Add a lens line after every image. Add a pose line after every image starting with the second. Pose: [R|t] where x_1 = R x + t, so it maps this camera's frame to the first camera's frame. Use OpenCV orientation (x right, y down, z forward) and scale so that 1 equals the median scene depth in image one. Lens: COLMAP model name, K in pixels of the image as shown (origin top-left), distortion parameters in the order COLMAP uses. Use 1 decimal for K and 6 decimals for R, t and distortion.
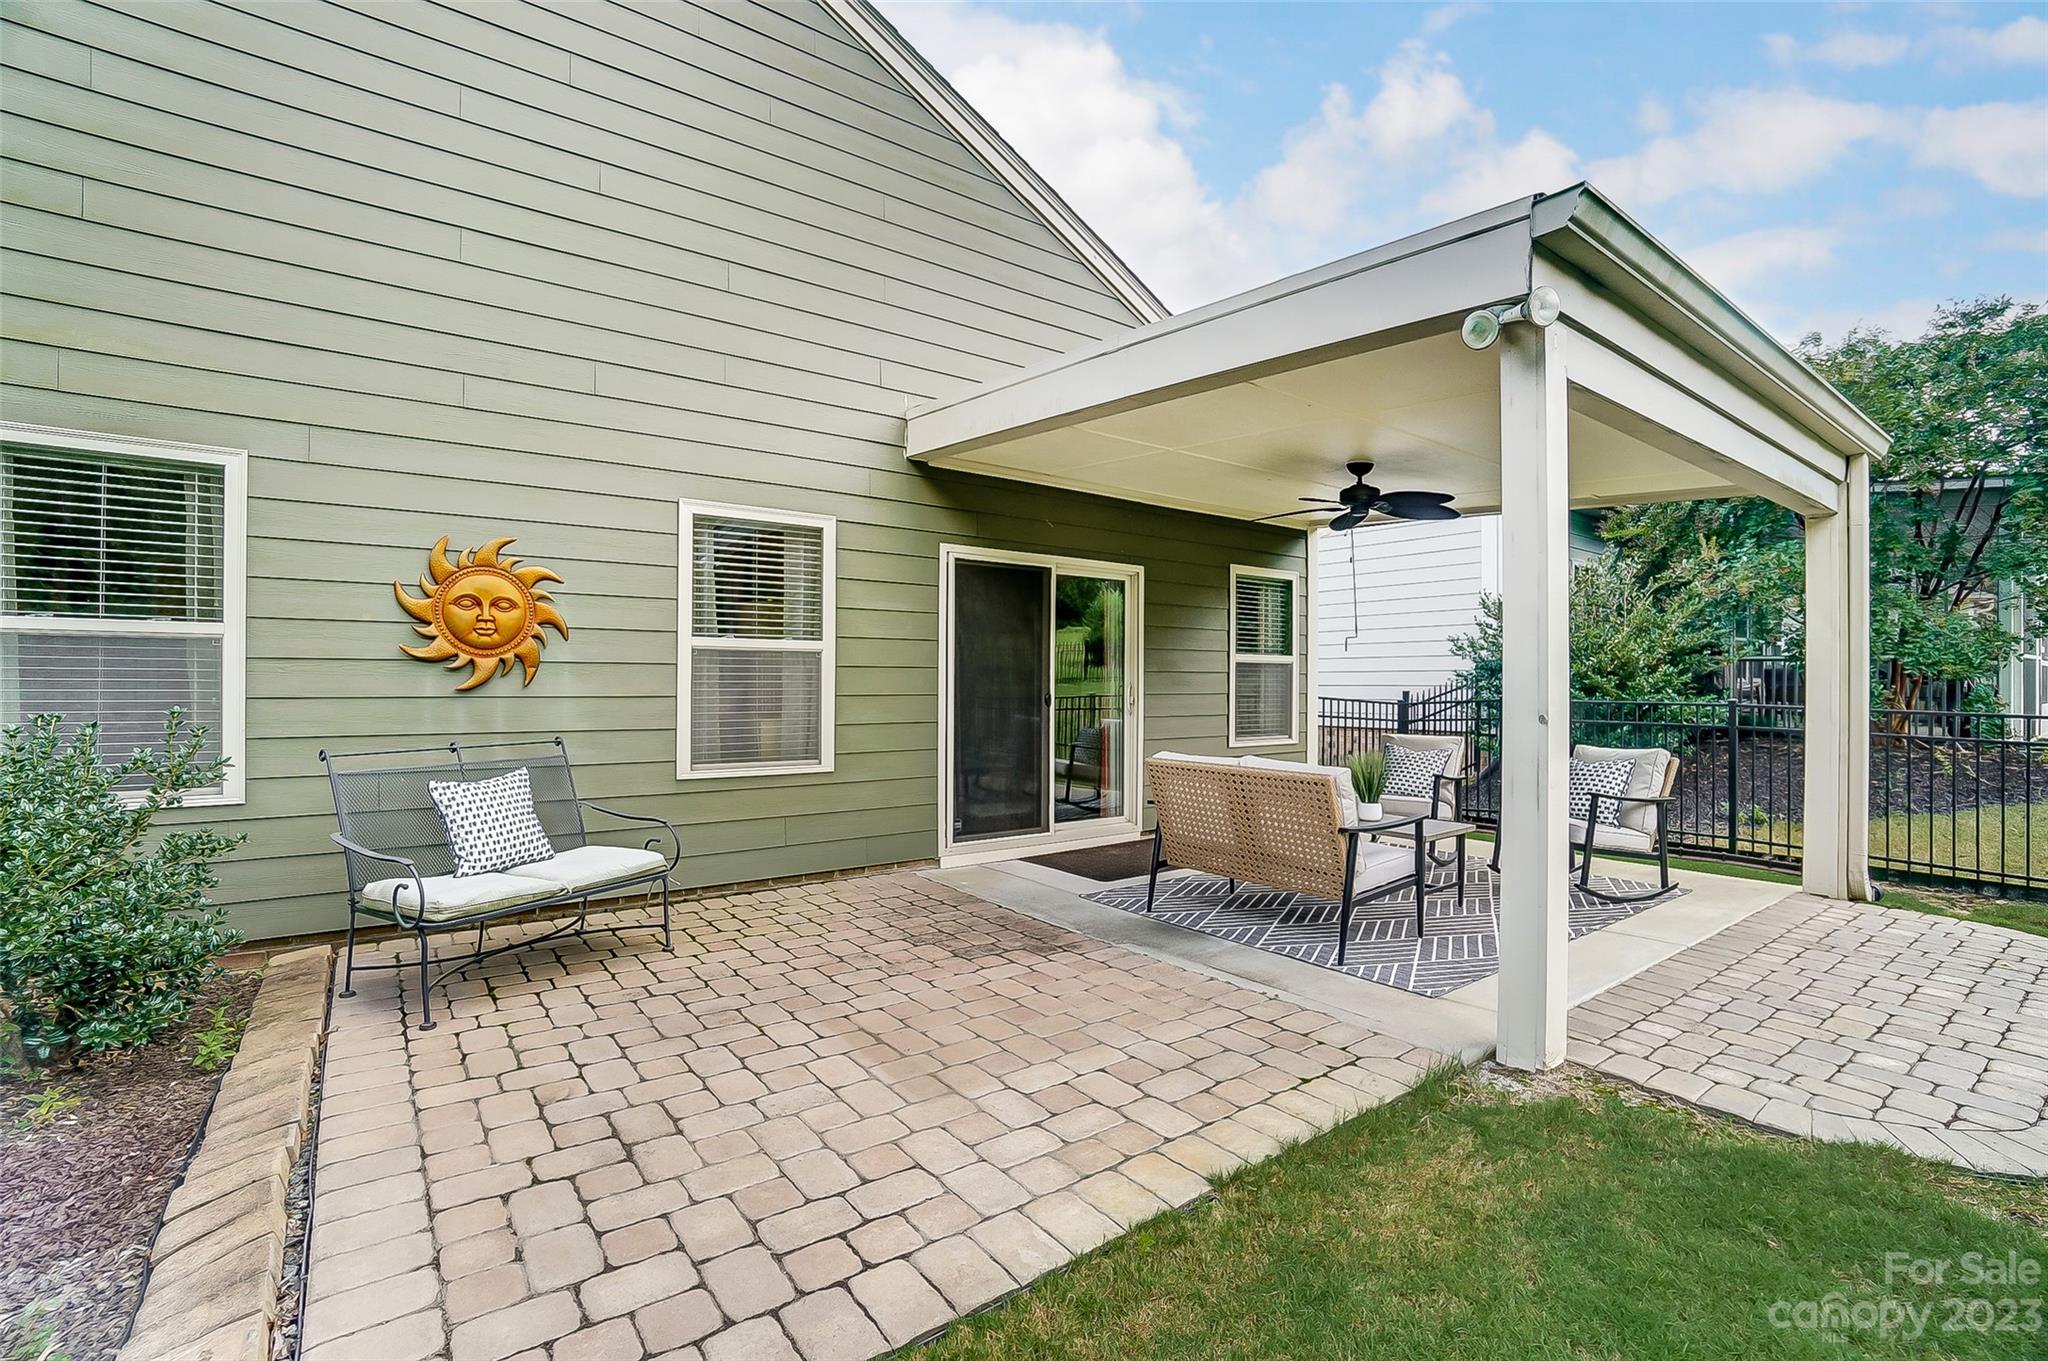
lens RADIAL K [[925.3, 0, 1025.1], [0, 925.3, 690.3], [0, 0, 1]] dist [-0.037423, -0.003471]
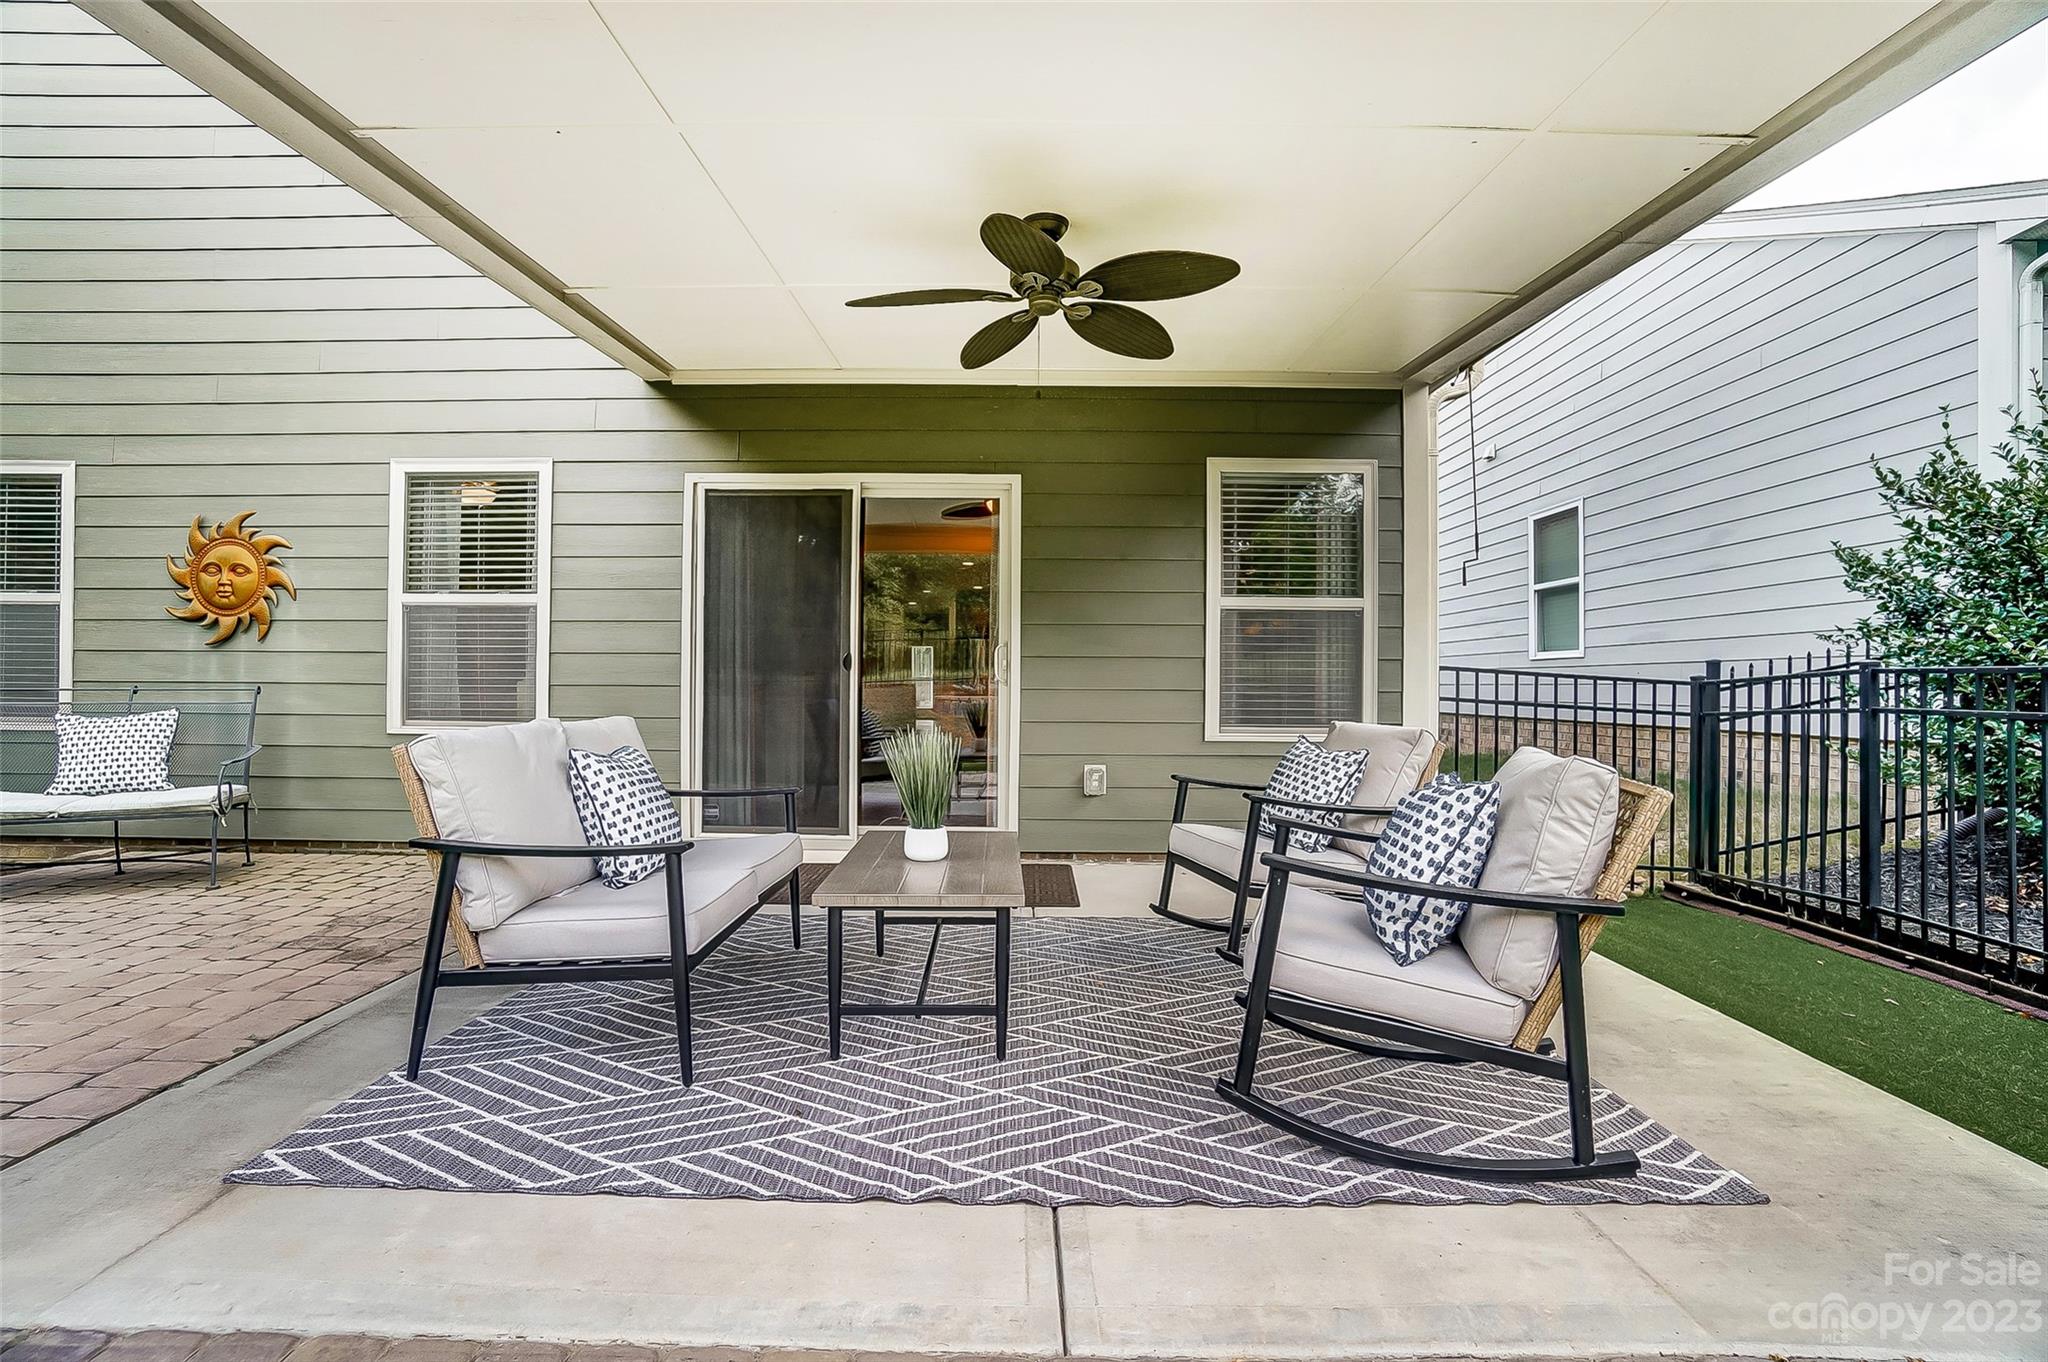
lens RADIAL K [[925.3, 0, 1030.0], [0, 925.3, 680.3], [0, 0, 1]] dist [-0.037423, -0.003471]
pose [[0.794438, 0.002581, -0.607339, 0.786365], [-0.009050, 0.999930, -0.007589, 0.038539], [0.607278, 0.011525, 0.794406, 0.620709]]
